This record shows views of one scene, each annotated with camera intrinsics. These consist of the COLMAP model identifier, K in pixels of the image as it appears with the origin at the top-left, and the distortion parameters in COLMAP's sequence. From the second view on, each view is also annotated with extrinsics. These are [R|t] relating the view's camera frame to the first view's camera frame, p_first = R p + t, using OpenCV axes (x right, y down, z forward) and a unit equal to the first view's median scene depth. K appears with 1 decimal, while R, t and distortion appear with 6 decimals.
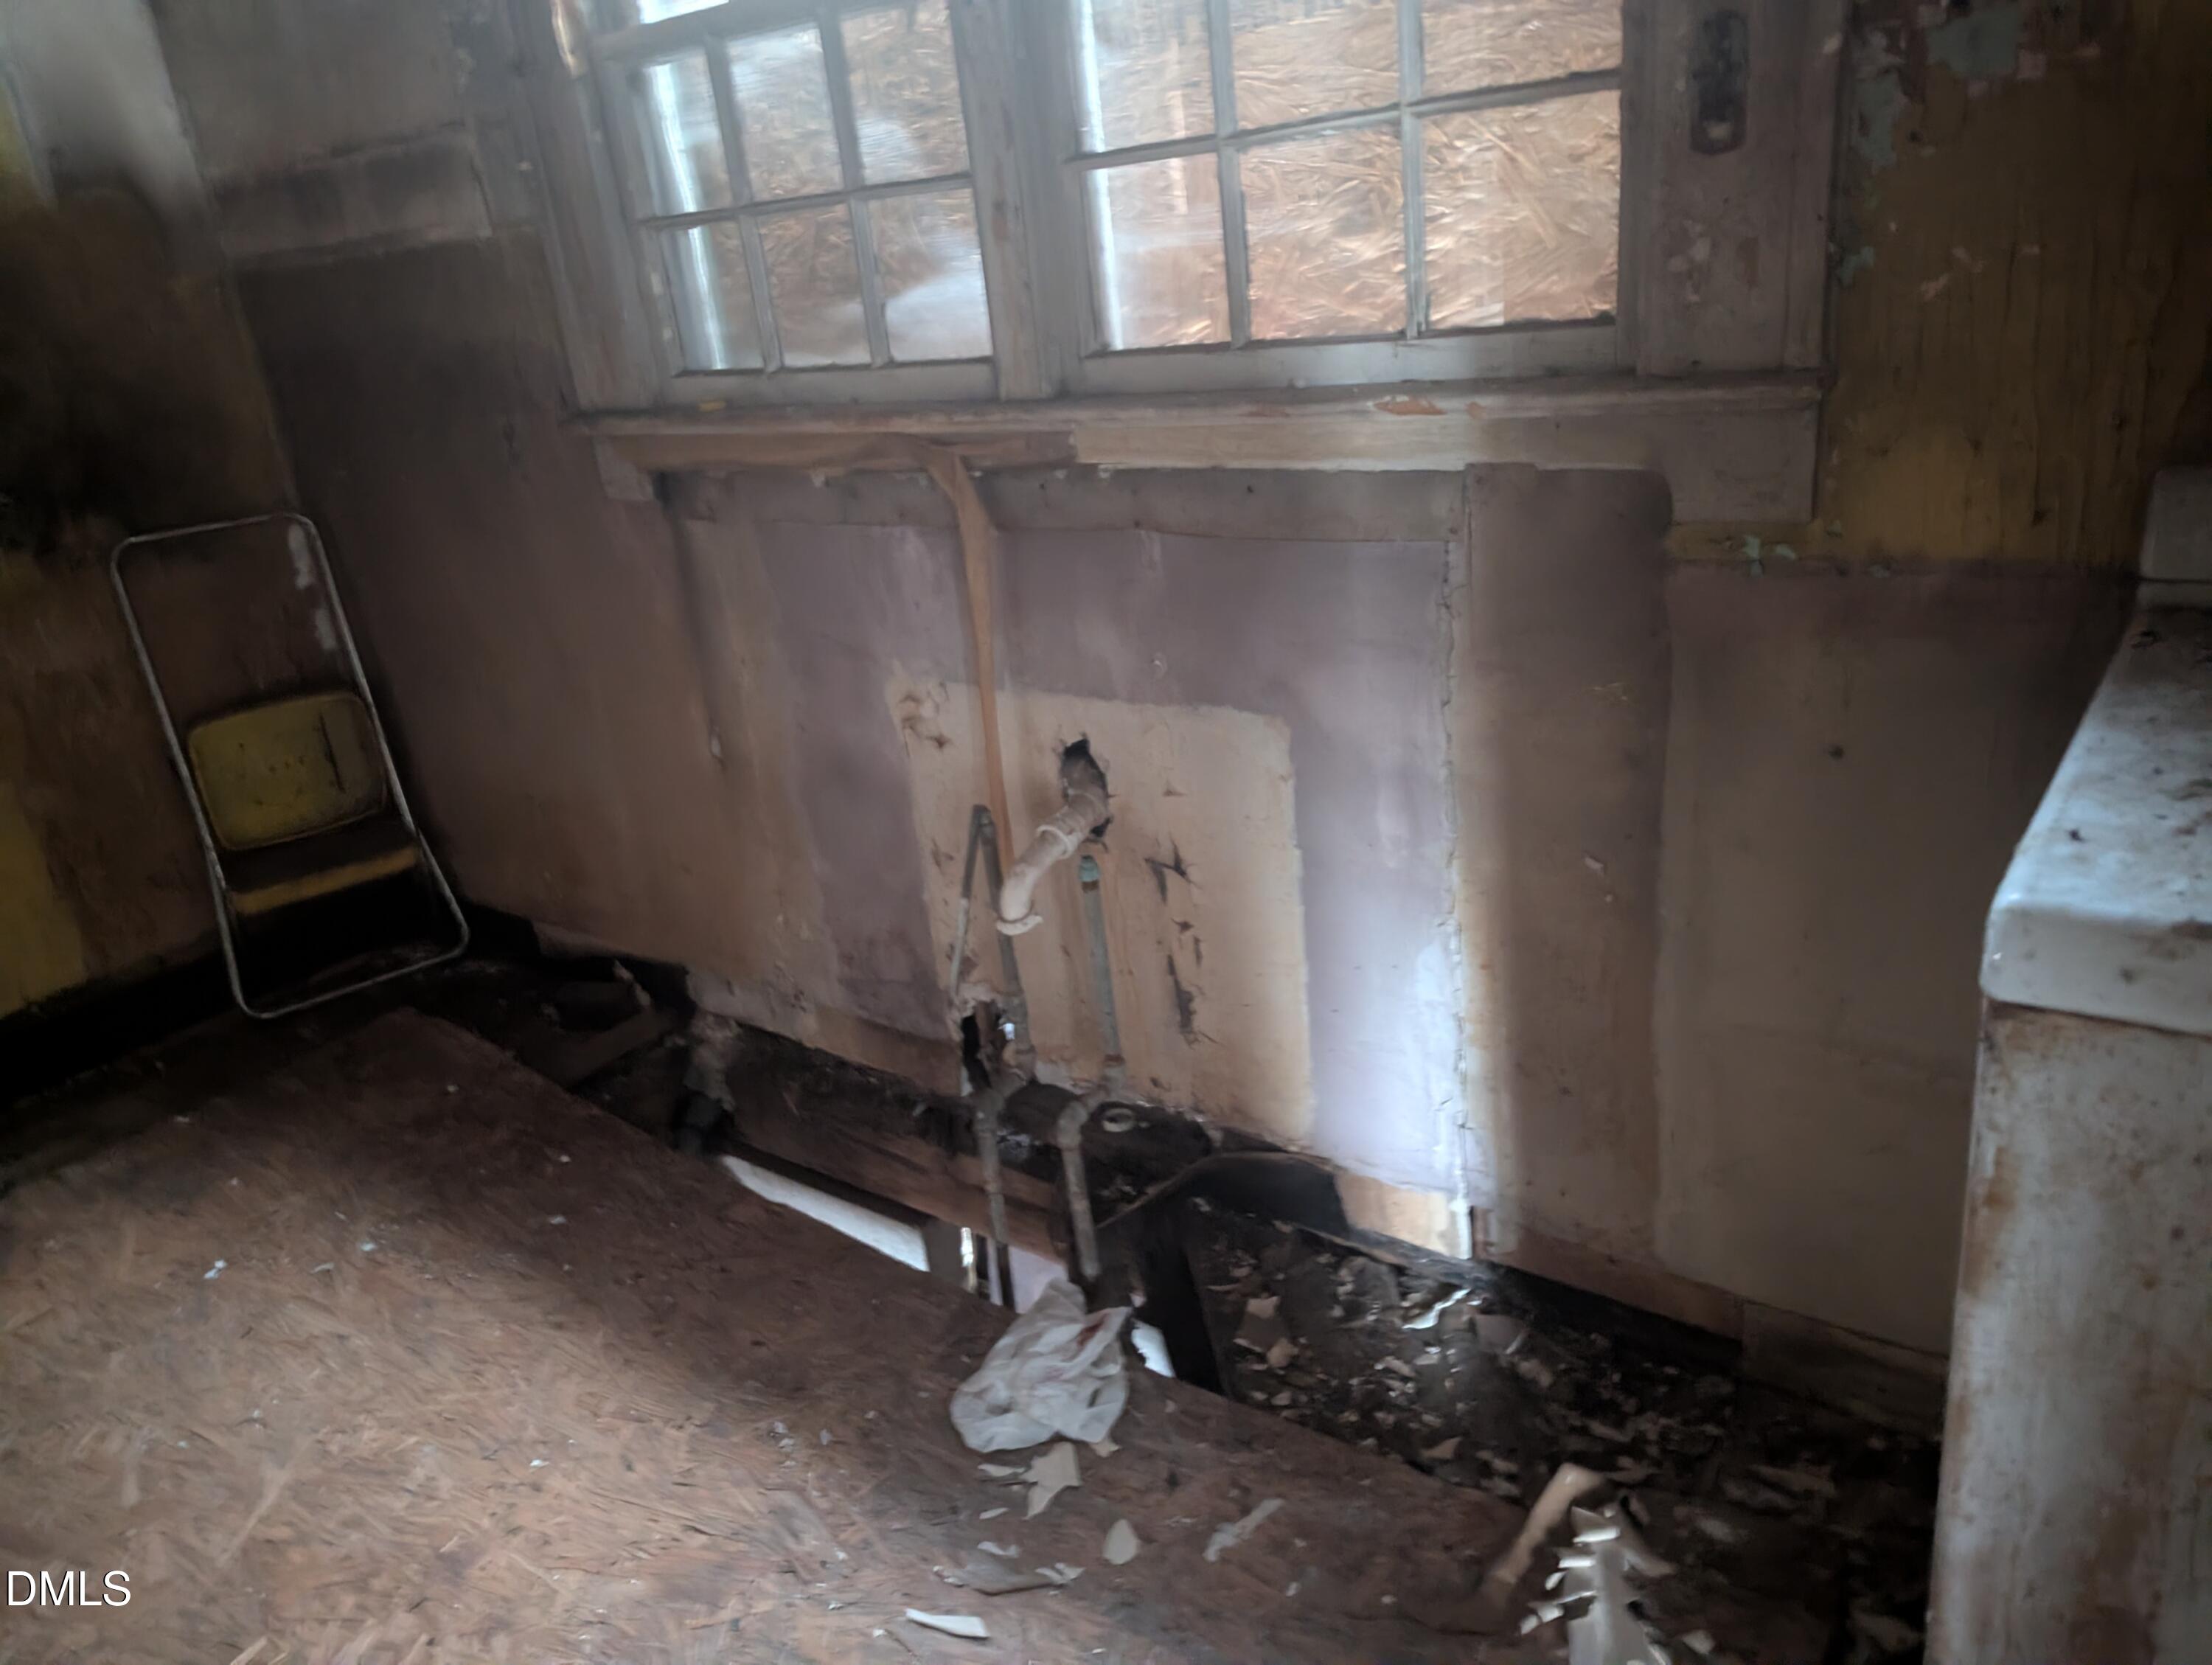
lens RADIAL K [[1546.5, 0, 1089.6], [0, 1546.5, 825.5], [0, 0, 1]] dist [0.063963, -0.058071]
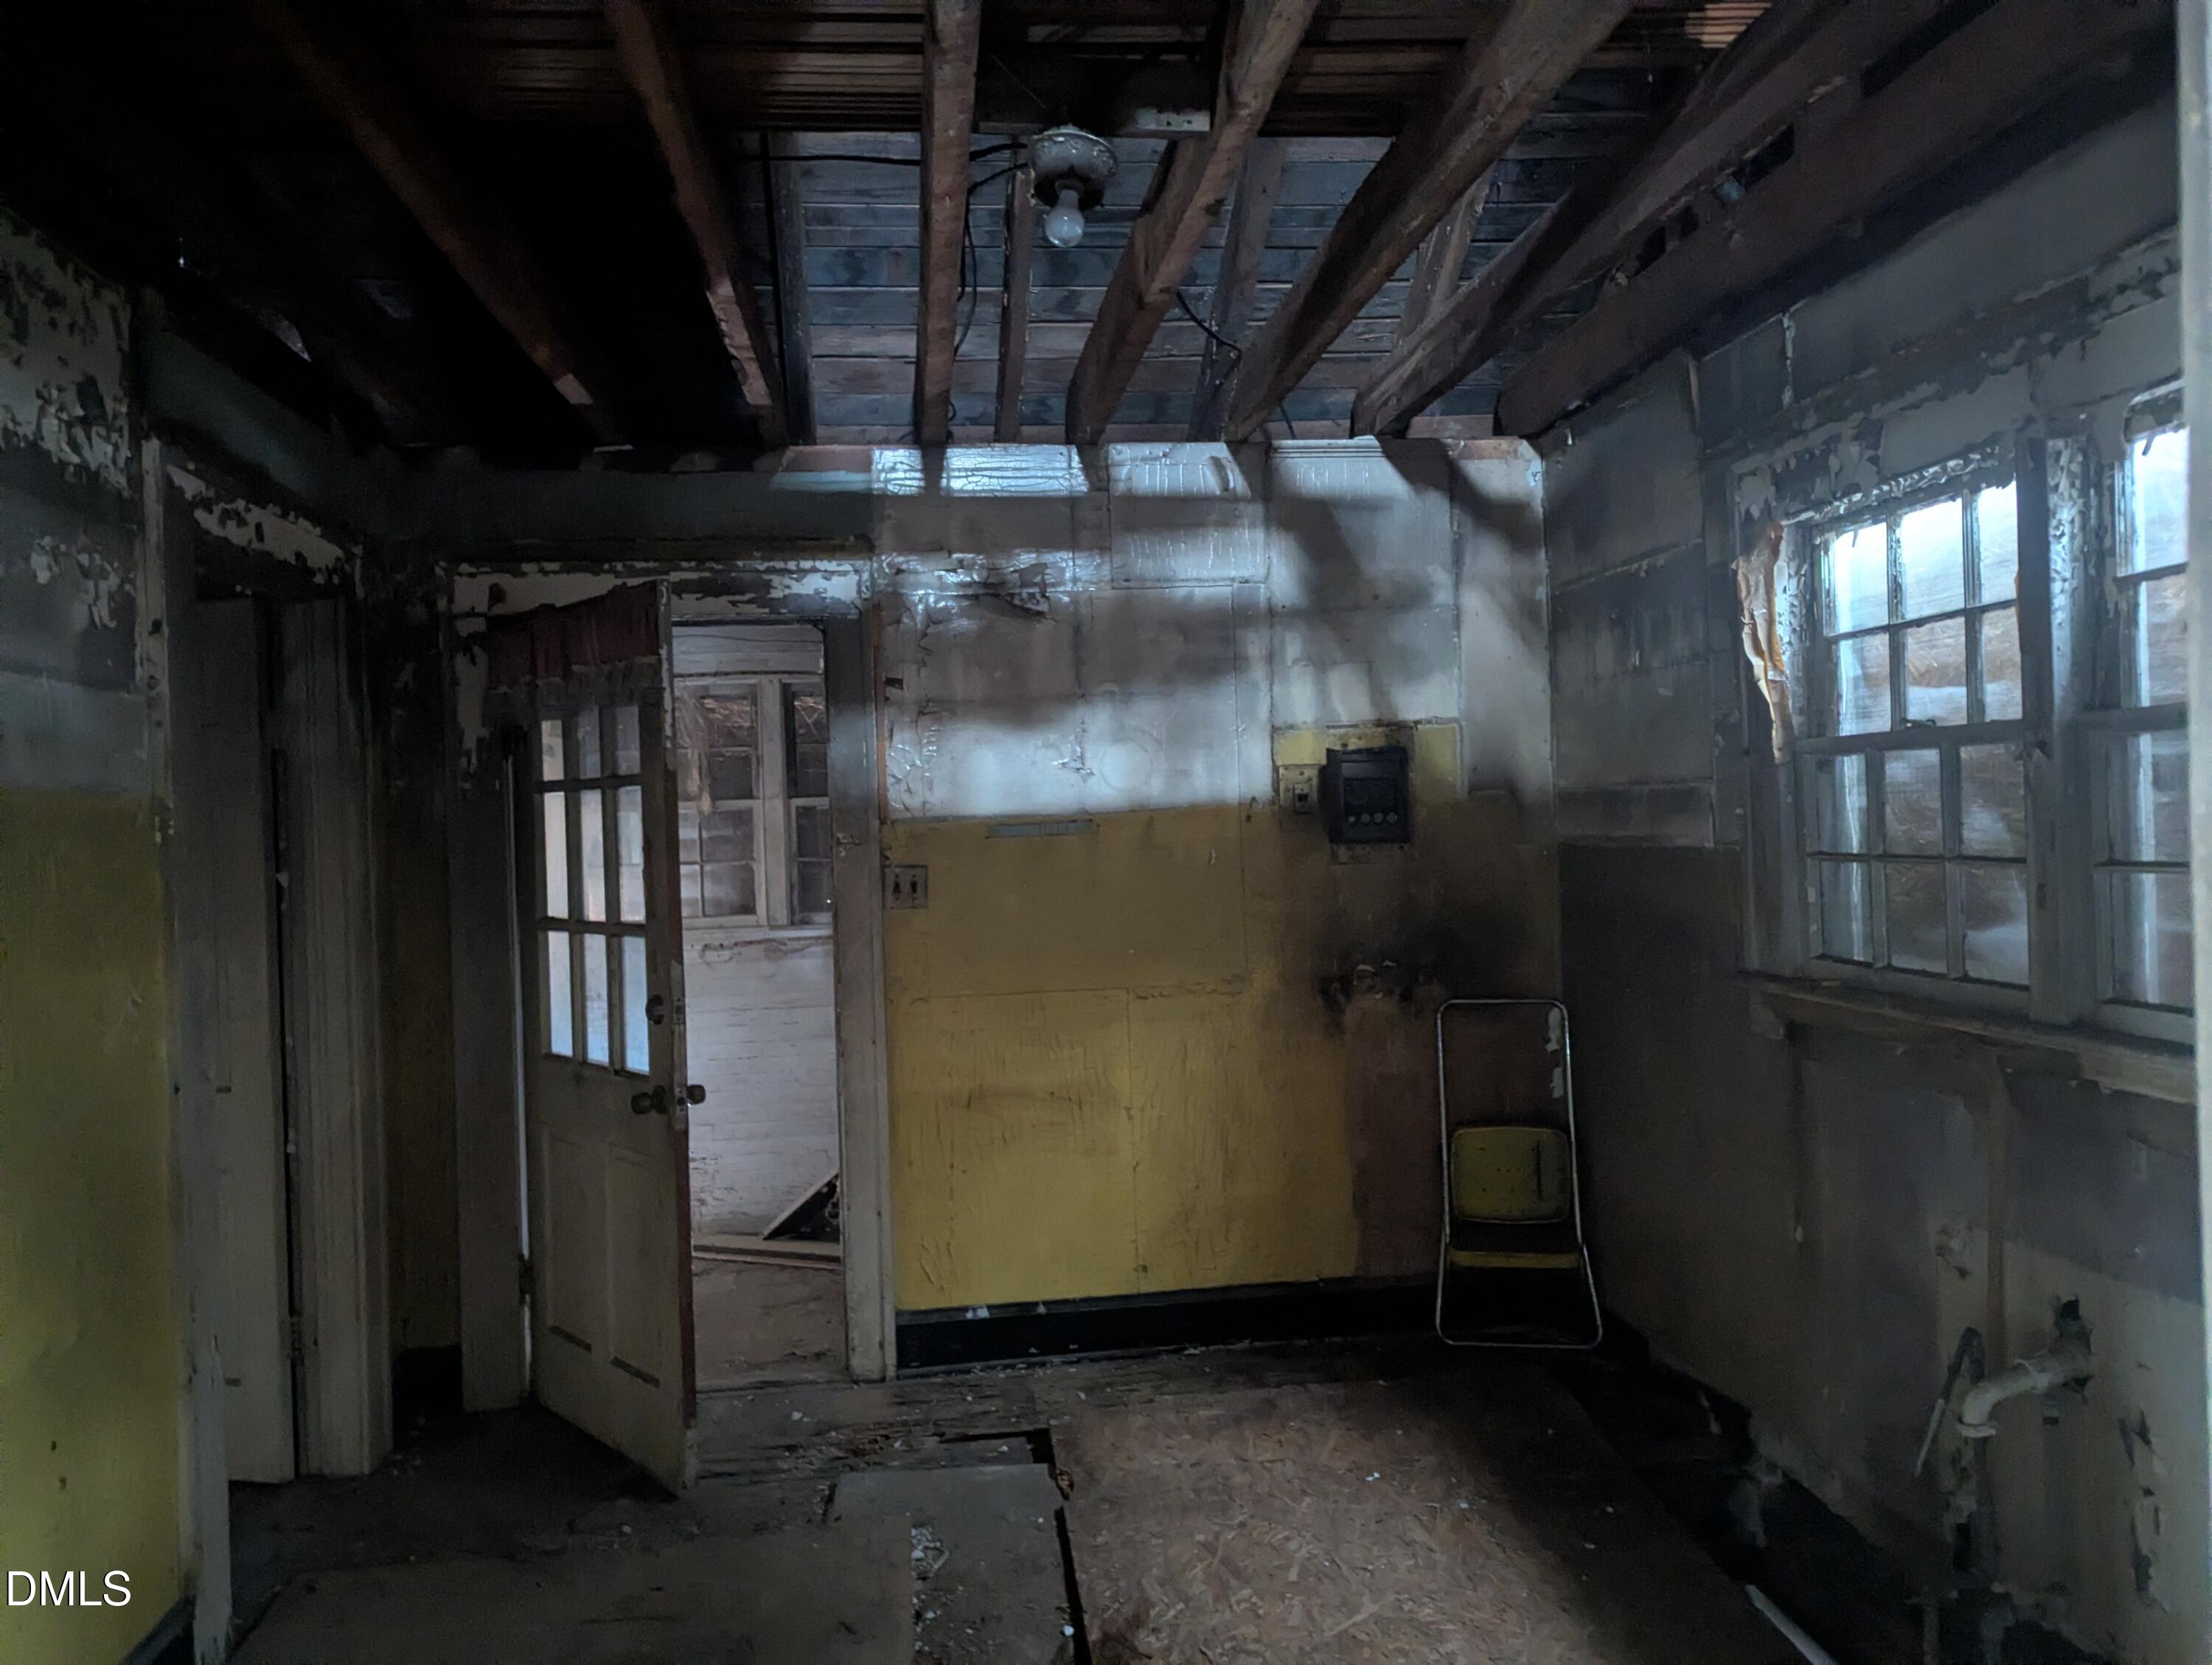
lens RADIAL K [[1546.5, 0, 1081.1], [0, 1546.5, 820.1], [0, 0, 1]] dist [0.063963, -0.058071]
pose [[0.686100, 0.086917, -0.722297, 0.287675], [-0.302021, 0.937269, -0.174100, 0.037176], [0.661854, 0.337599, 0.669311, -0.413329]]
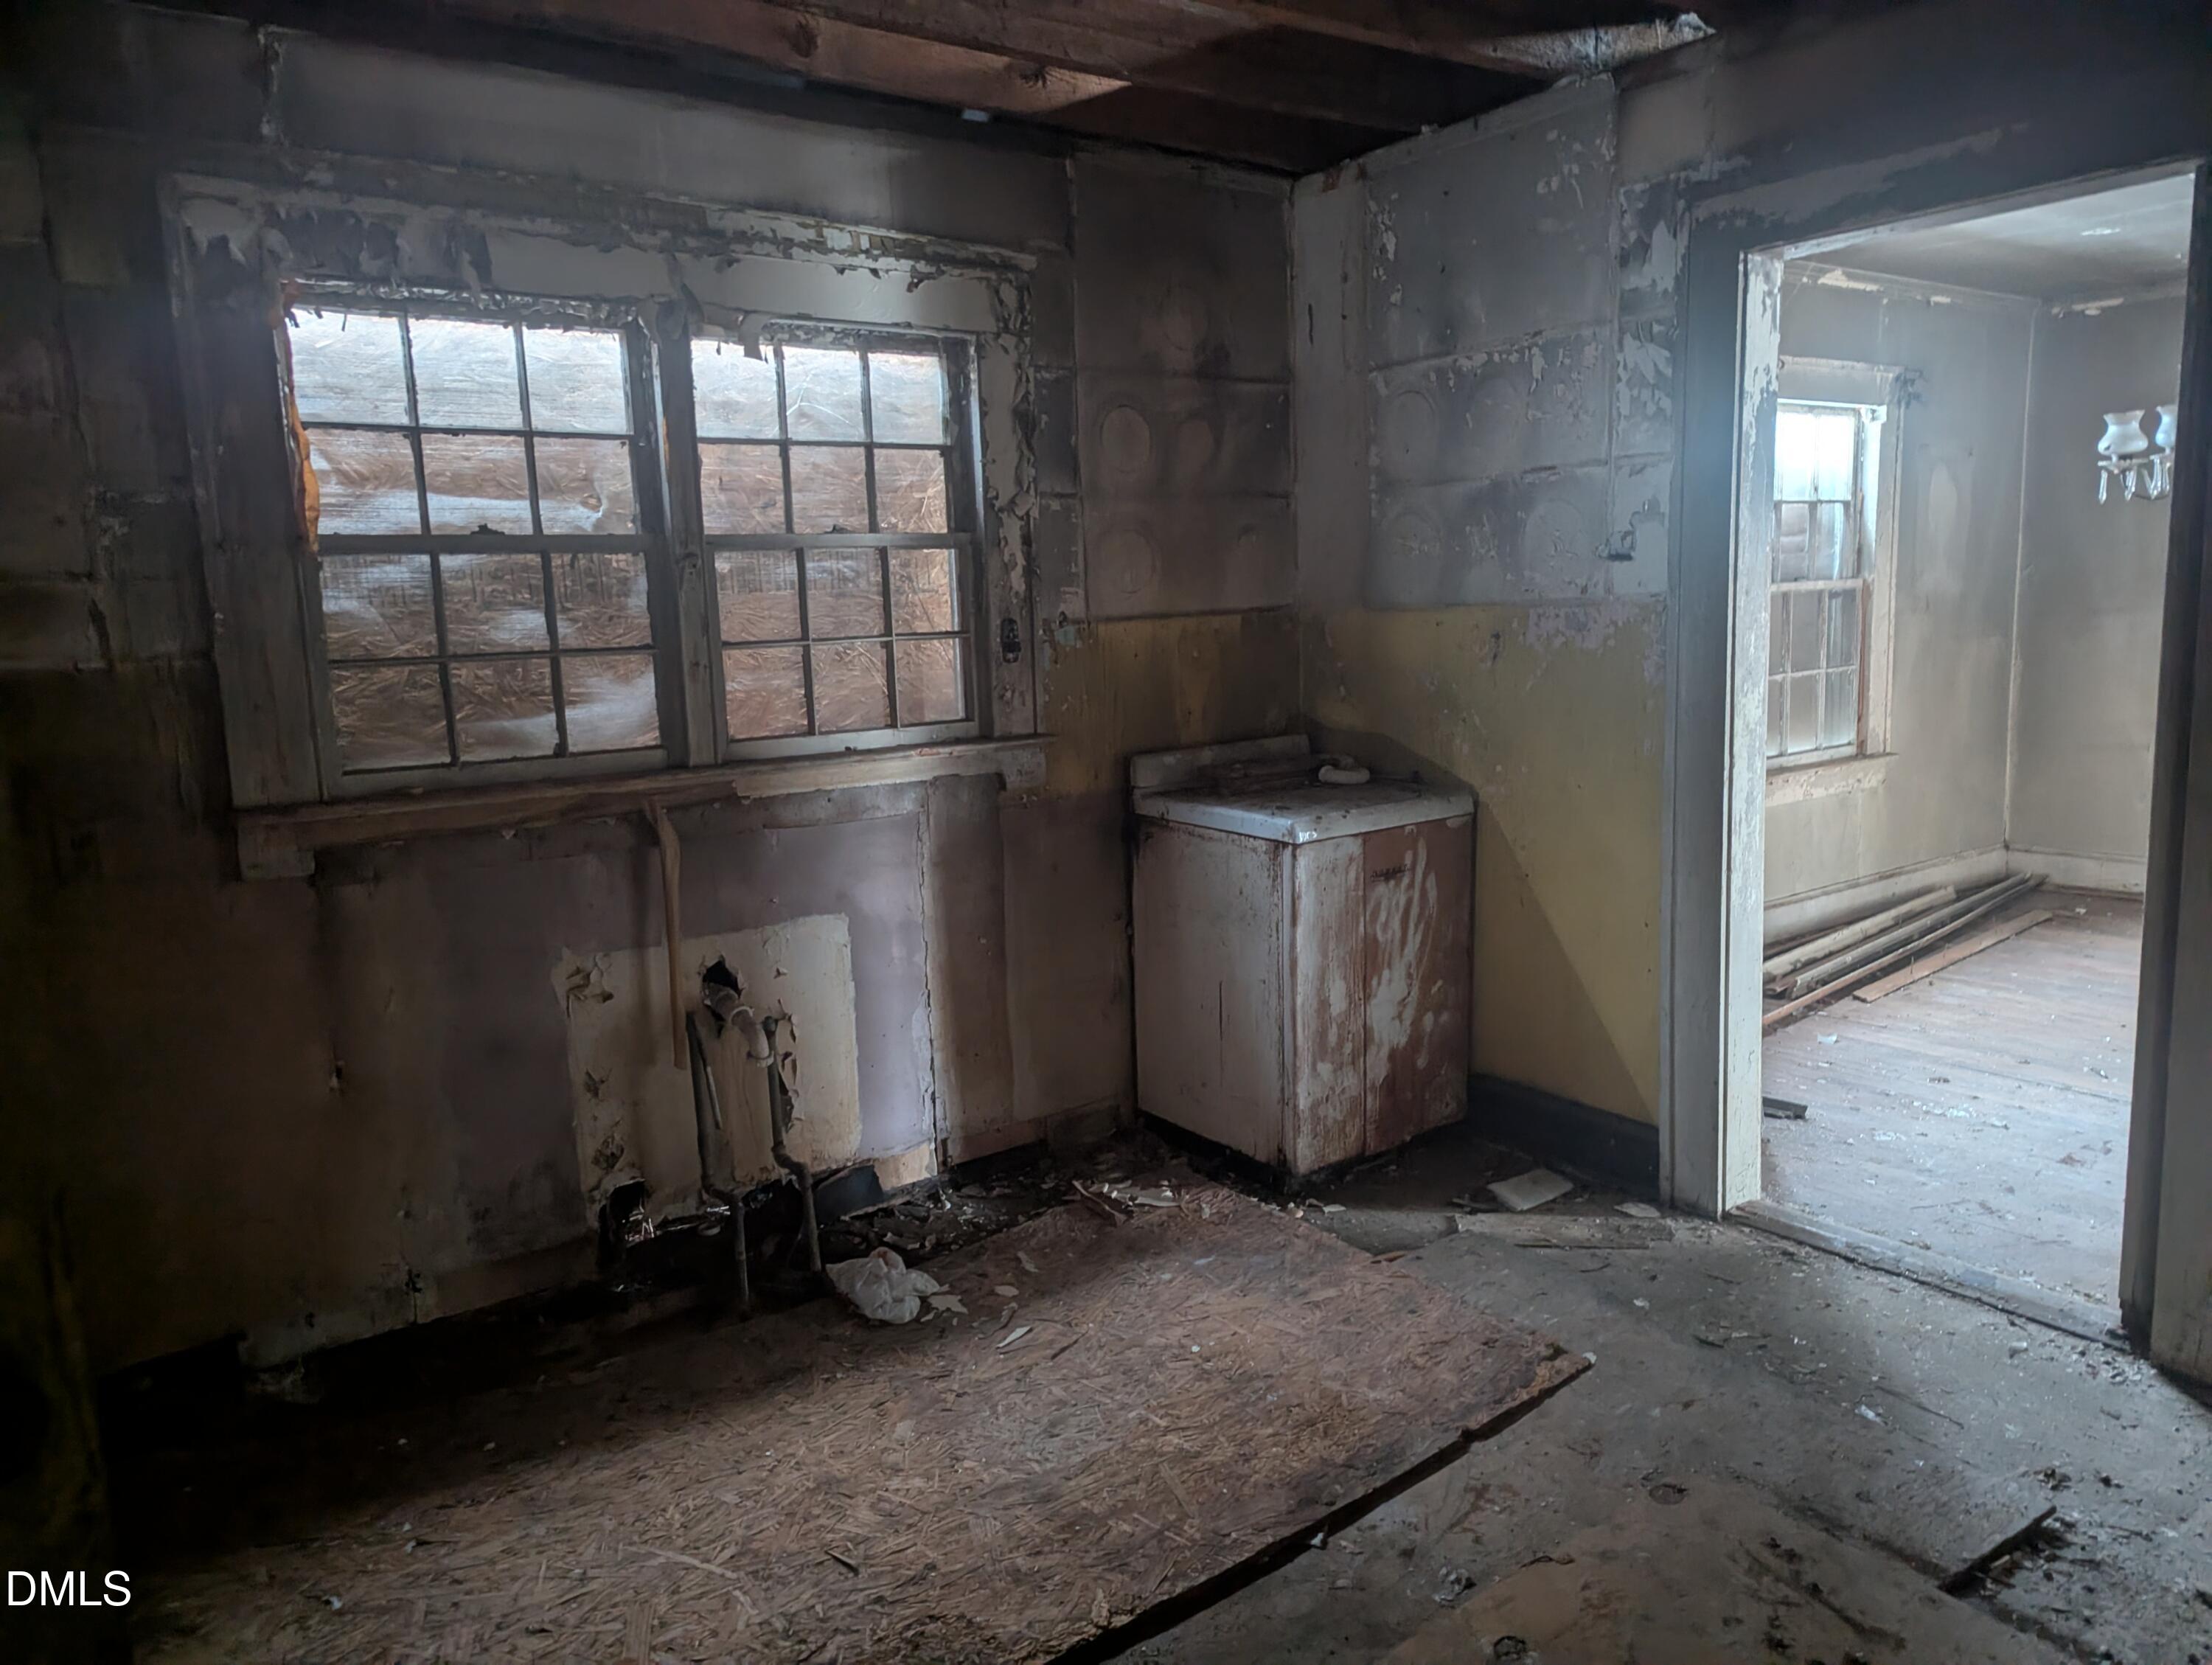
lens RADIAL K [[1546.5, 0, 1093.8], [0, 1546.5, 843.8], [0, 0, 1]] dist [0.063963, -0.058071]
pose [[0.283201, -0.052438, 0.957626, -1.364491], [0.349101, 0.935641, -0.052006, 0.049928], [-0.893267, 0.349037, 0.283281, 0.104030]]
